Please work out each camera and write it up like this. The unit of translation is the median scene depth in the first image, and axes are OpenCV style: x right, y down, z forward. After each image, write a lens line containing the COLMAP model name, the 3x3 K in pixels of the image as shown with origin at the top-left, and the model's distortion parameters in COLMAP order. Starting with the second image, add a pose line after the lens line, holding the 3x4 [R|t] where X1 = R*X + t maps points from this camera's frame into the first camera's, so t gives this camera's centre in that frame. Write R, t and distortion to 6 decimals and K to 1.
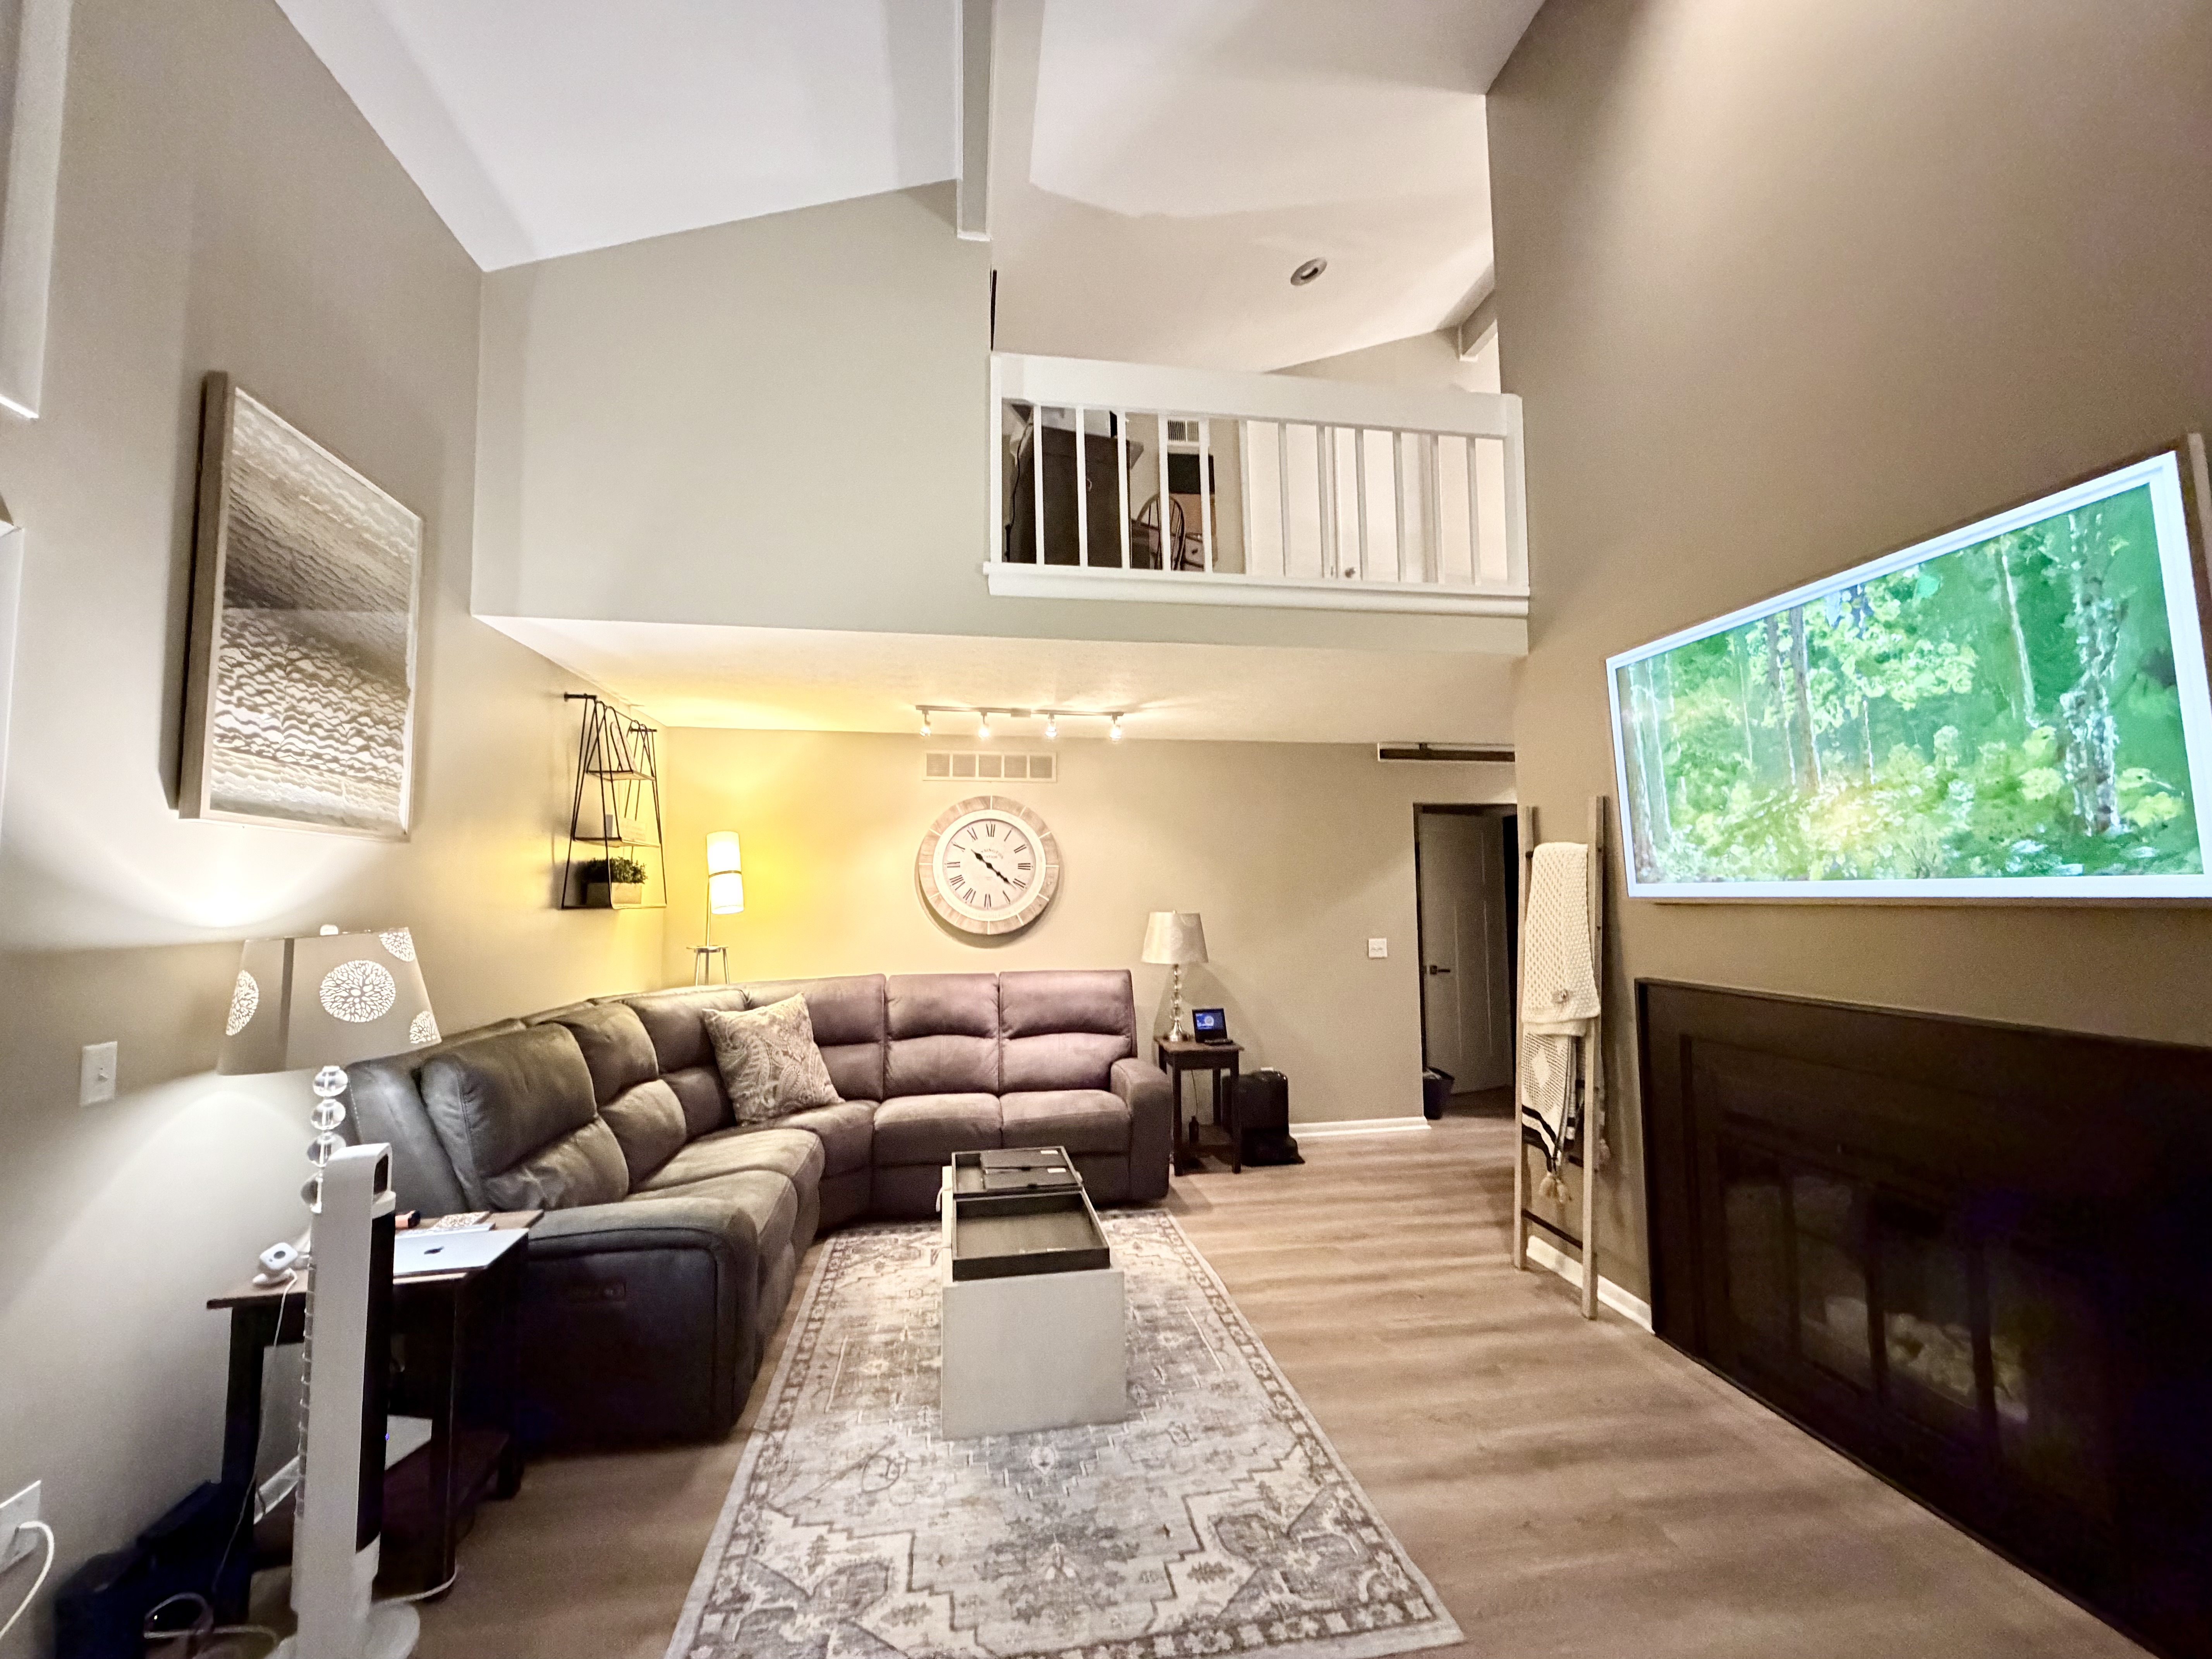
lens RADIAL K [[880.6, 0, 1099.8], [0, 880.6, 831.8], [0, 0, 1]] dist [-0.002188, 0.000955]
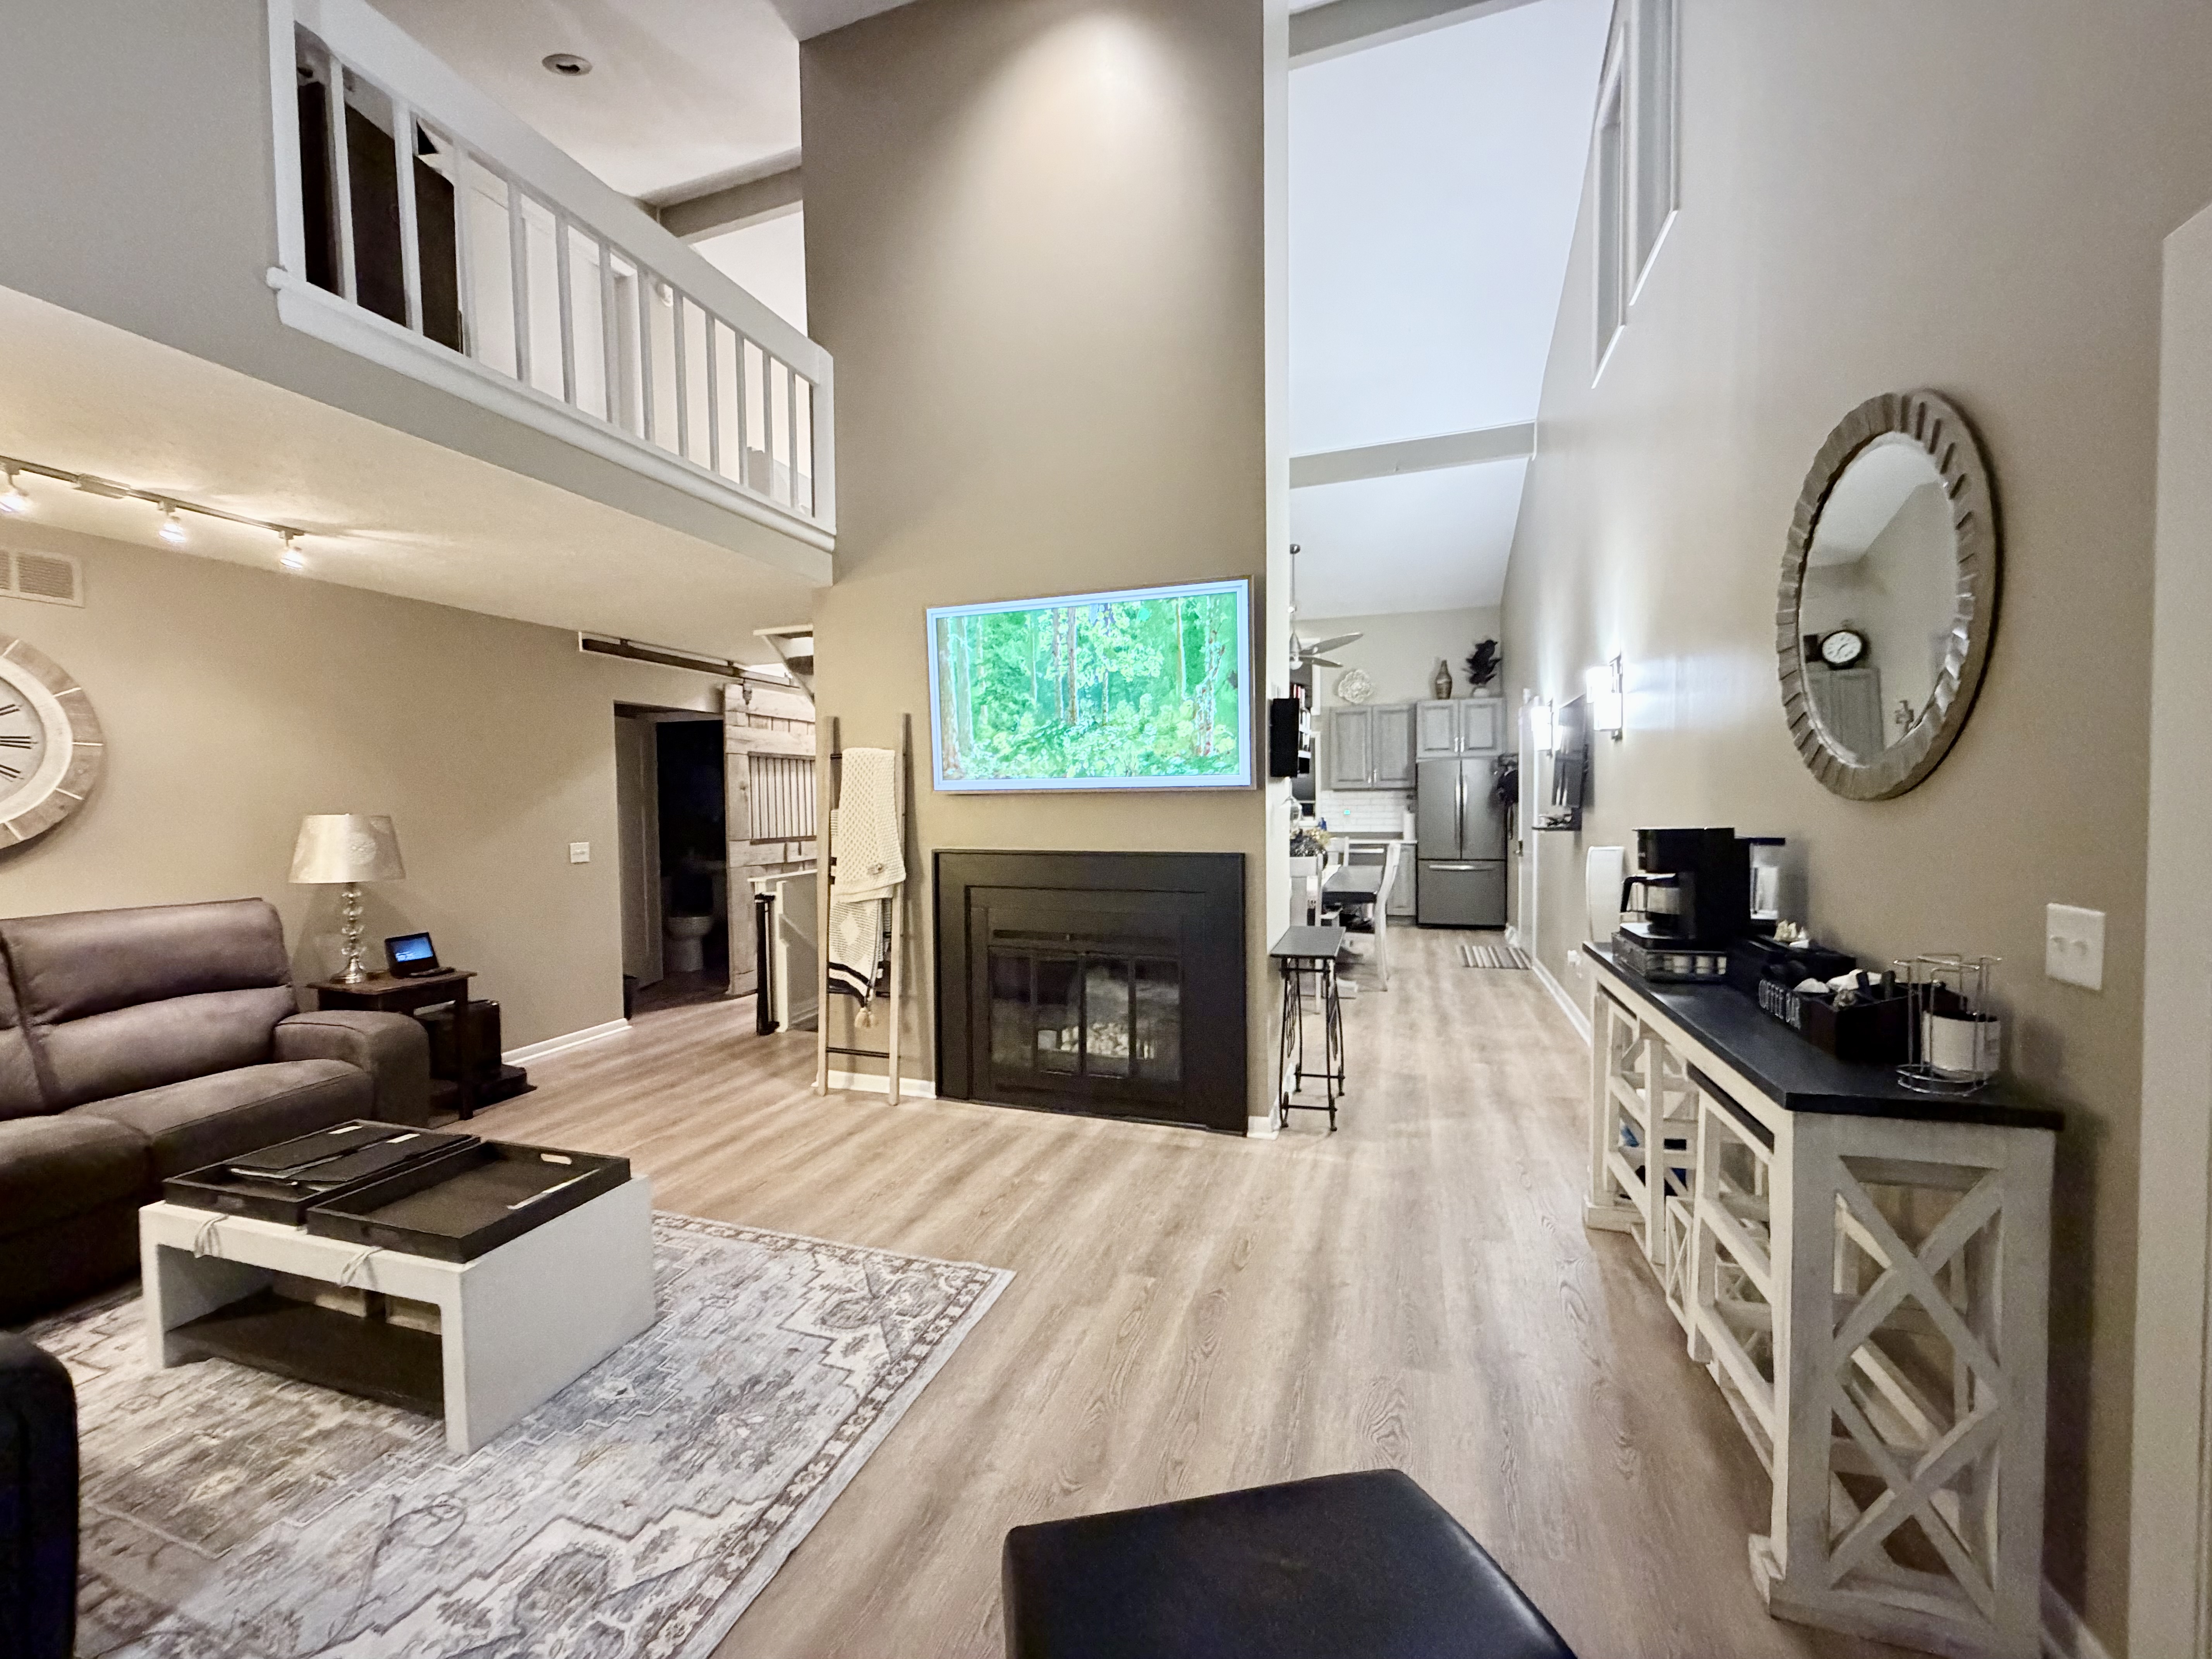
lens RADIAL K [[880.6, 0, 1109.4], [0, 880.6, 834.6], [0, 0, 1]] dist [-0.002188, 0.000955]
pose [[0.463157, -0.032022, 0.885697, -0.573861], [-0.055697, 0.996320, 0.065147, 0.046637], [-0.884524, -0.079504, 0.459669, 0.160043]]
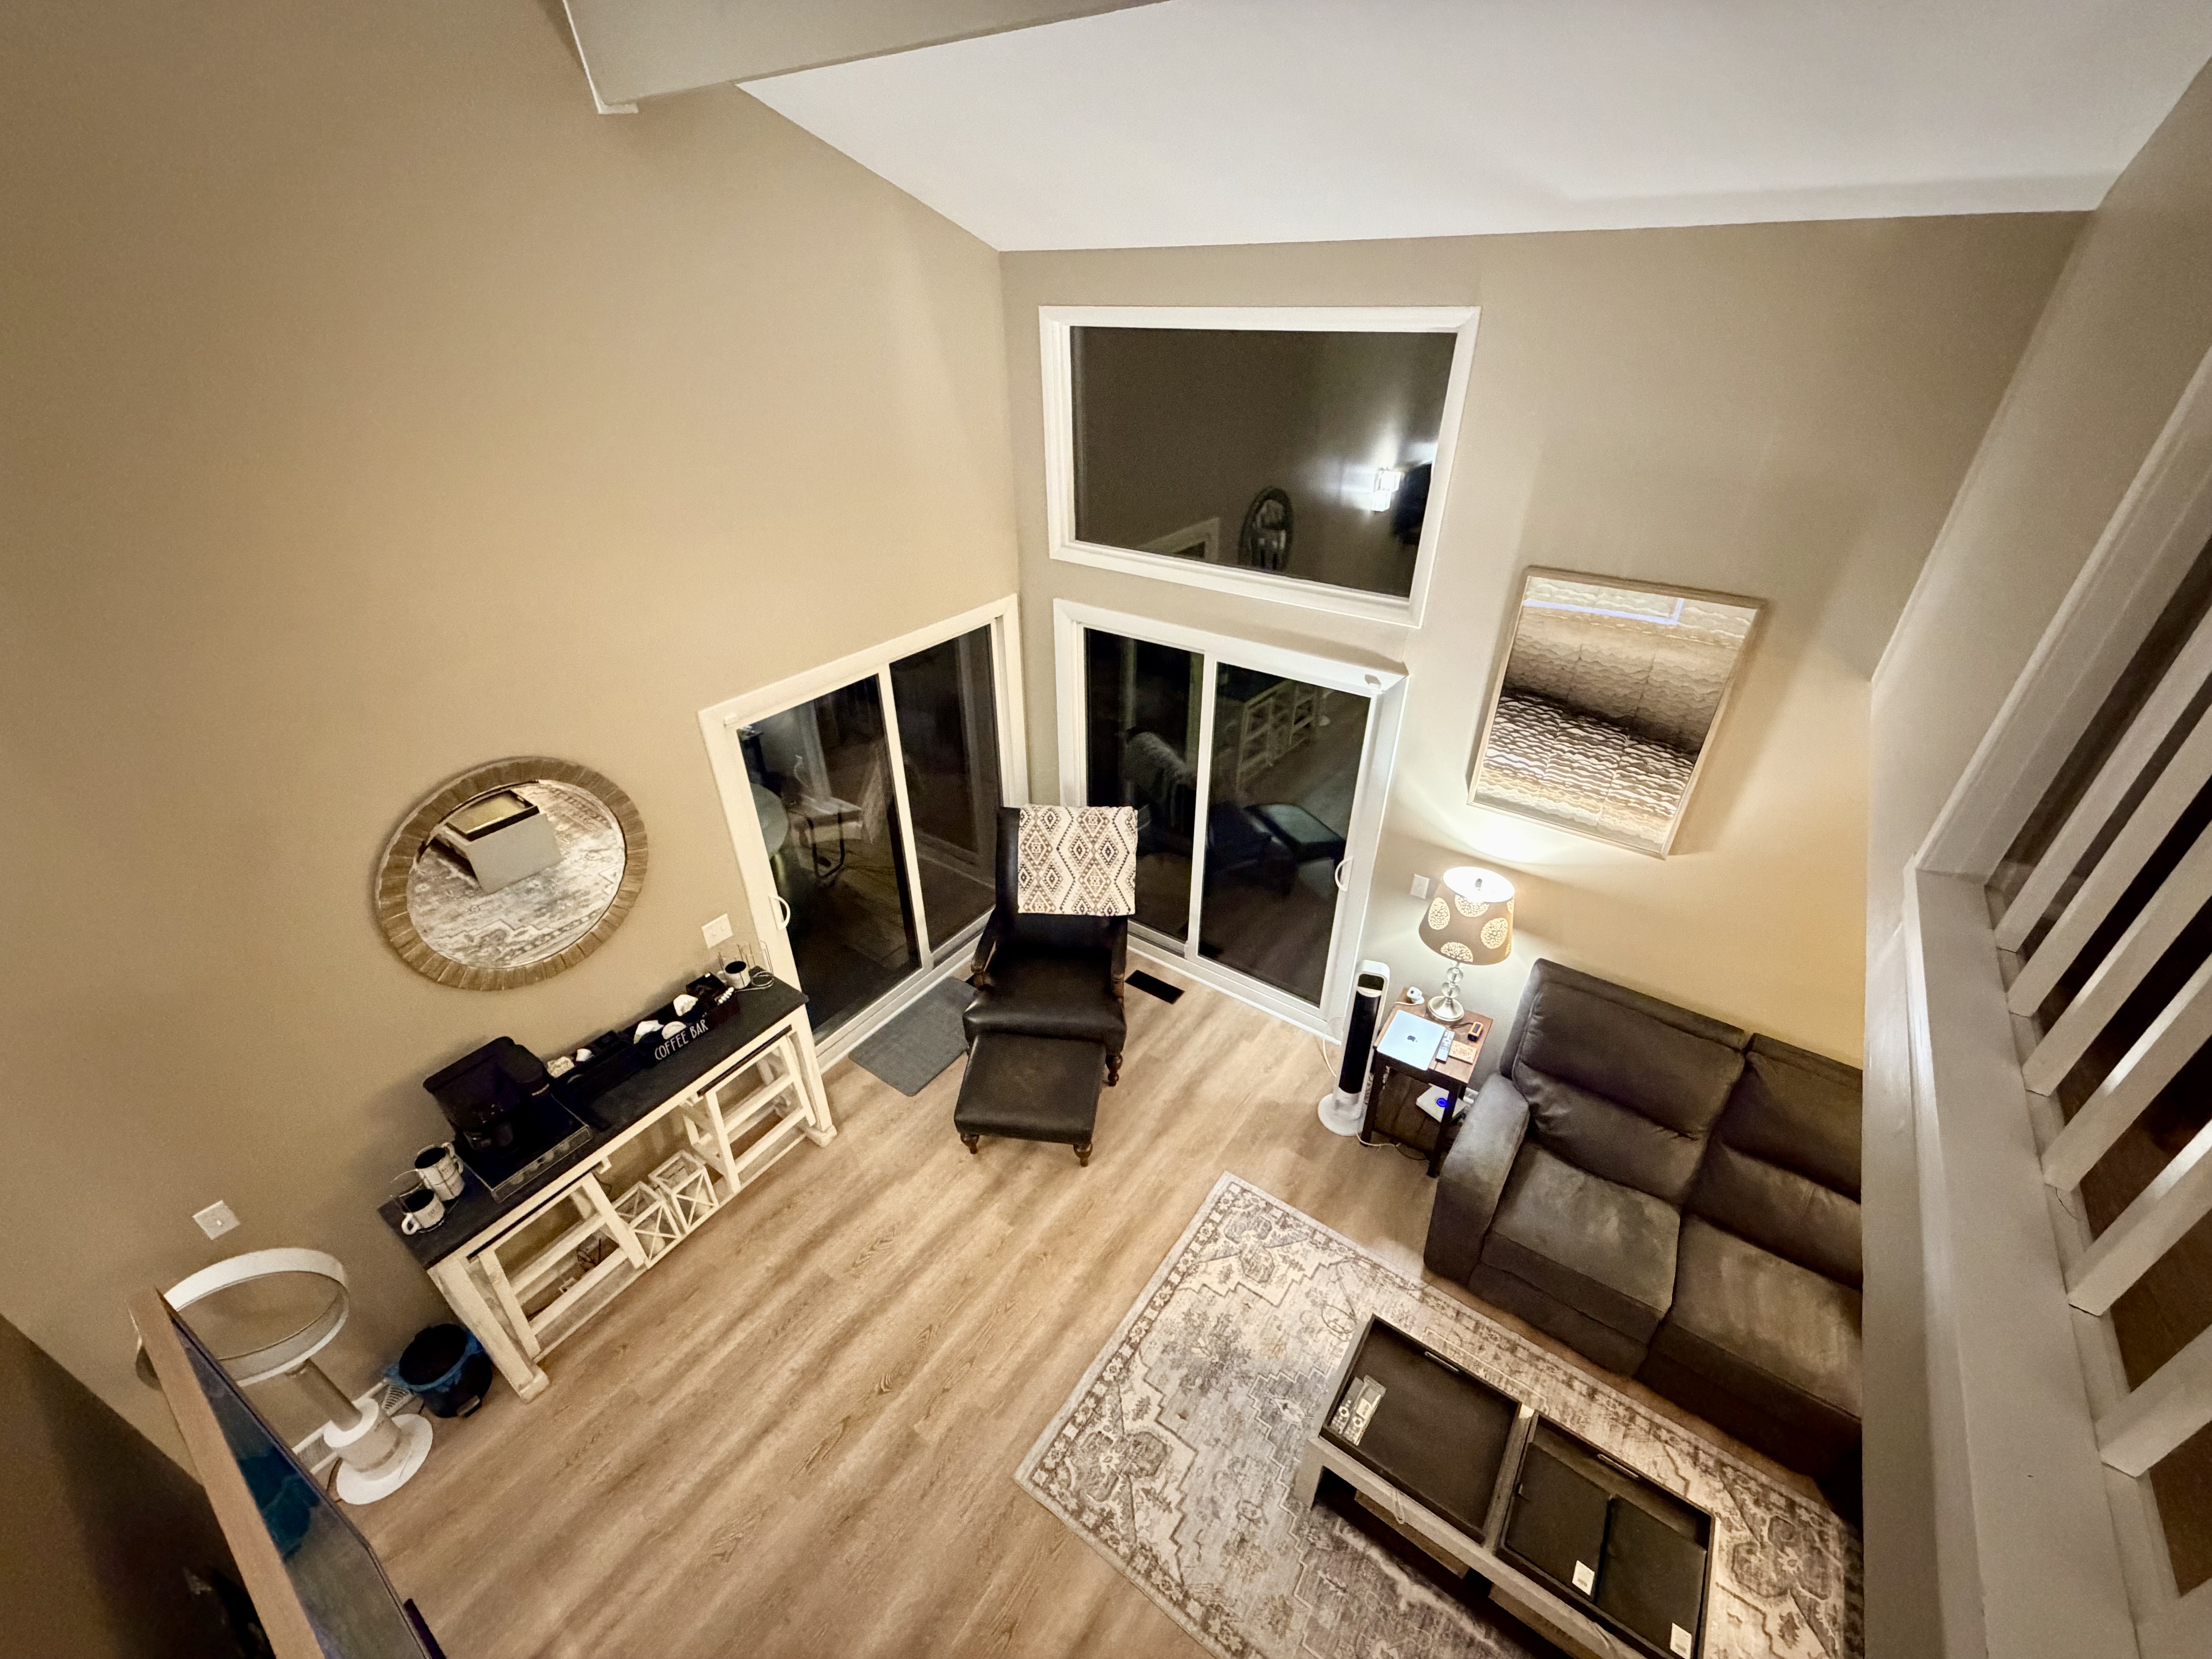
lens RADIAL K [[880.6, 0, 1105.4], [0, 880.6, 834.0], [0, 0, 1]] dist [-0.002188, 0.000955]
pose [[-0.706975, 0.387840, -0.591411, 0.584323], [0.068263, 0.869741, 0.488764, -0.757597], [0.703936, 0.305172, -0.641361, 1.319809]]
